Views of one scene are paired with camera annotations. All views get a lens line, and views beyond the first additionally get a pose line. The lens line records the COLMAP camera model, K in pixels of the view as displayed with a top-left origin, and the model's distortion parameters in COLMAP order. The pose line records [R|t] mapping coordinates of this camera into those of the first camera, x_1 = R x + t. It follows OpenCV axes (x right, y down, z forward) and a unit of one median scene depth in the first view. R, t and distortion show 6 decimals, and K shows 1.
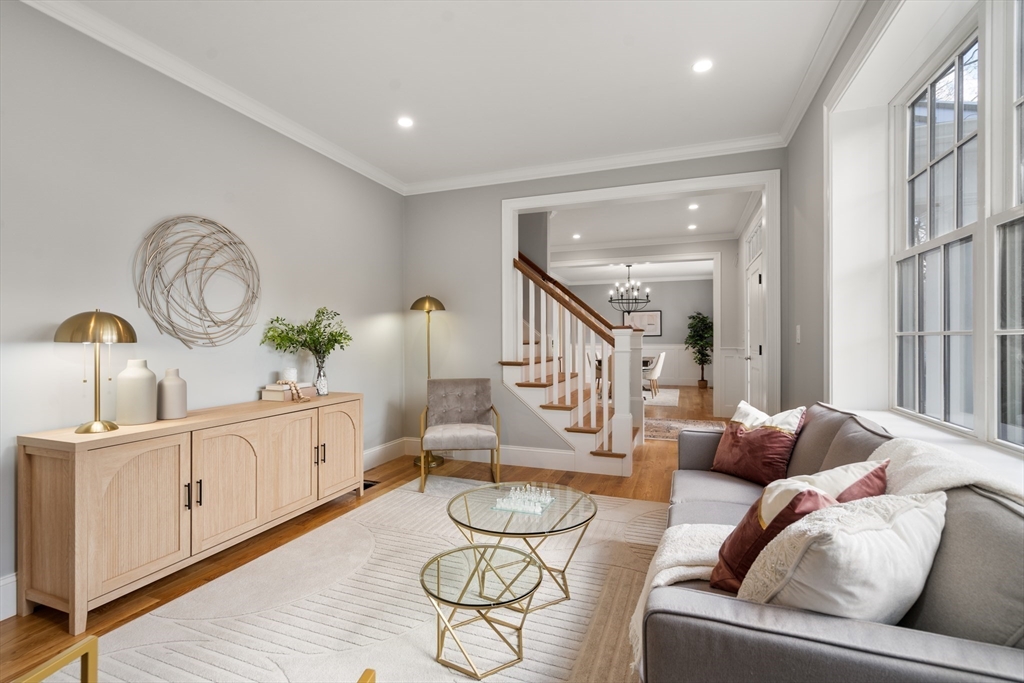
lens RADIAL K [[467.3, 0, 514.8], [0, 467.3, 340.8], [0, 0, 1]] dist [-0.005096, 0.000054]
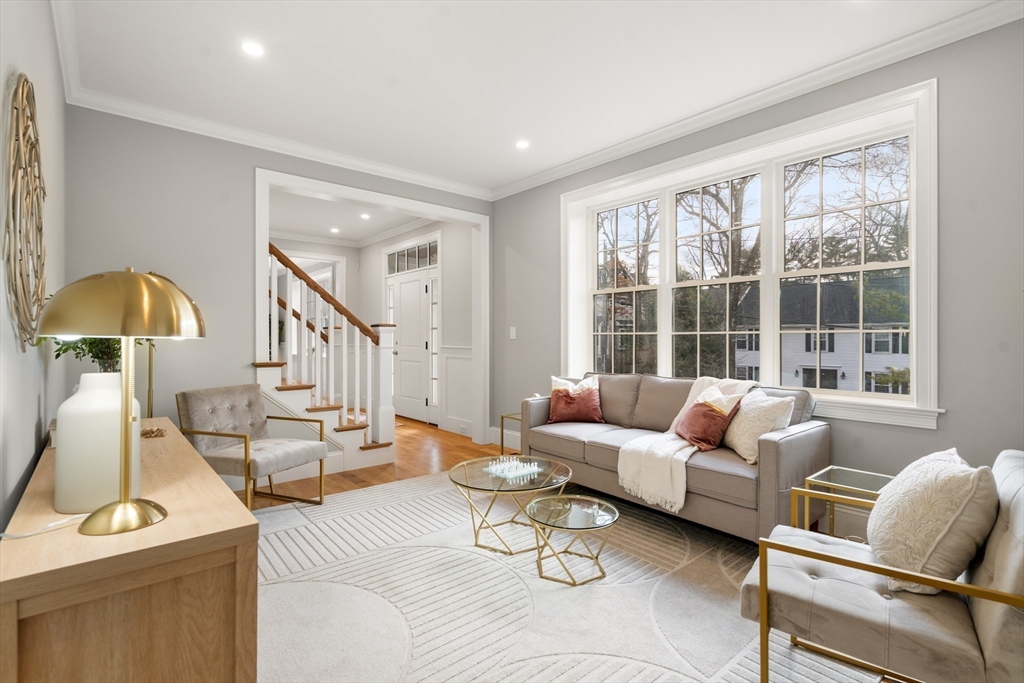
lens RADIAL K [[467.3, 0, 518.6], [0, 467.3, 337.3], [0, 0, 1]] dist [-0.005096, 0.000054]
pose [[0.488376, 0.000743, 0.872633, -0.560070], [0.001101, 0.999998, -0.001468, 0.000860], [-0.872632, 0.001678, 0.488375, 0.207368]]
